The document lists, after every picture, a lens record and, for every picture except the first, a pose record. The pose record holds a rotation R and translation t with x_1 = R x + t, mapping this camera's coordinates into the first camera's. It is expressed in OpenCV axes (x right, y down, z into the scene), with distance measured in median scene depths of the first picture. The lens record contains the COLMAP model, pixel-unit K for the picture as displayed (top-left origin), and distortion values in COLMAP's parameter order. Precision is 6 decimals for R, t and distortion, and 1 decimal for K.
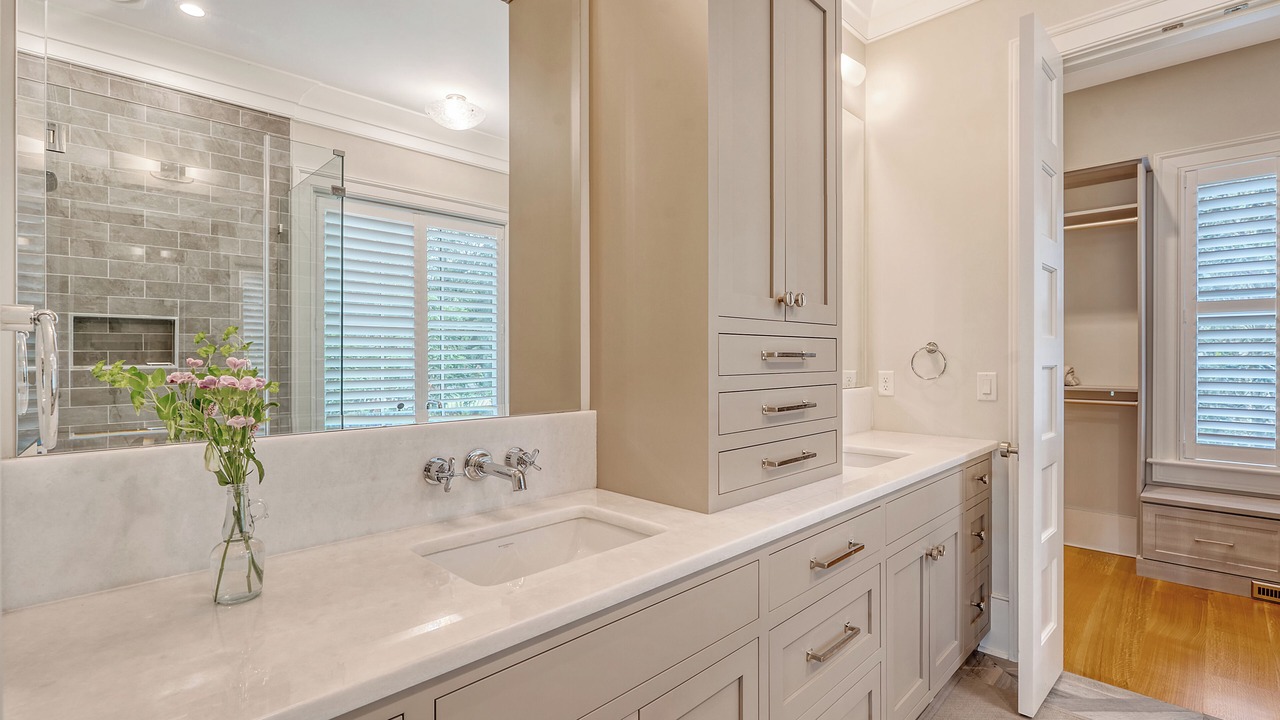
lens RADIAL K [[579.4, 0, 640.0], [0, 579.4, 360.0], [0, 0, 1]] dist [0.000763, -0.000131]
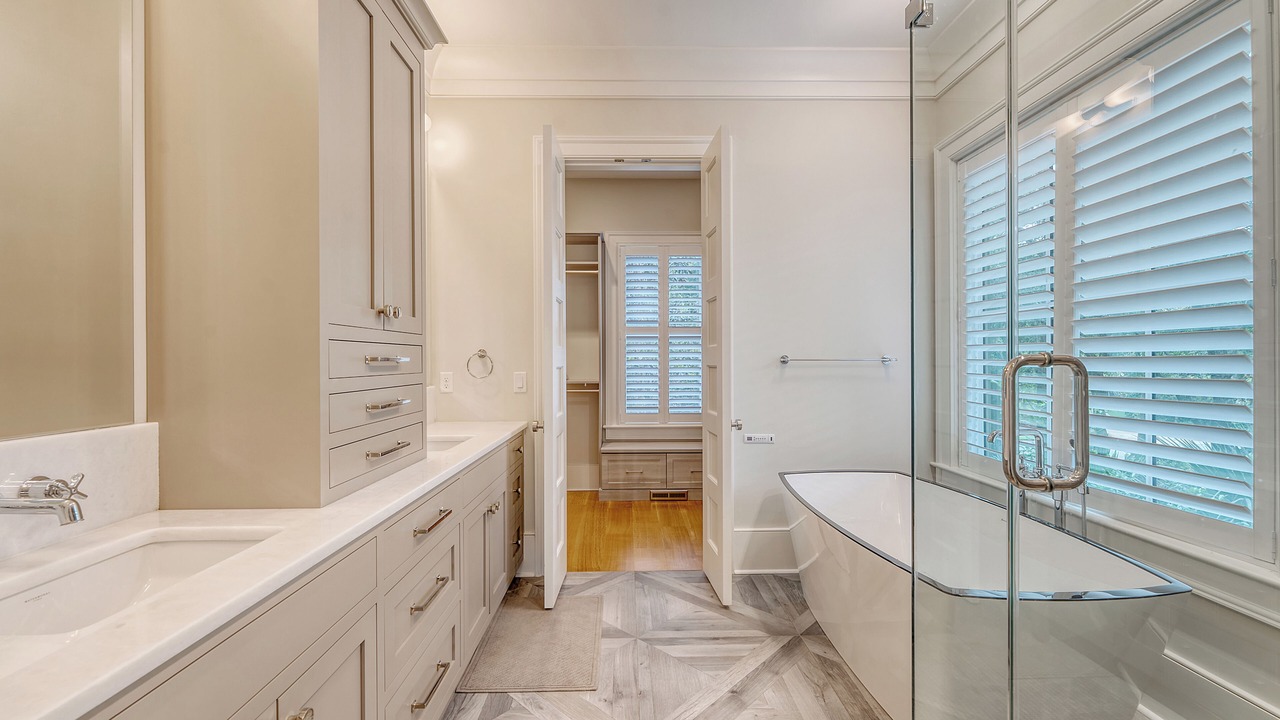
lens RADIAL K [[521.9, 0, 640.0], [0, 521.9, 360.0], [0, 0, 1]] dist [-0.000727, -0.000247]
pose [[0.688624, -0.000064, 0.725119, -0.114040], [0.004586, 0.999980, -0.004266, -0.000425], [-0.725104, 0.006263, 0.688611, -0.061525]]
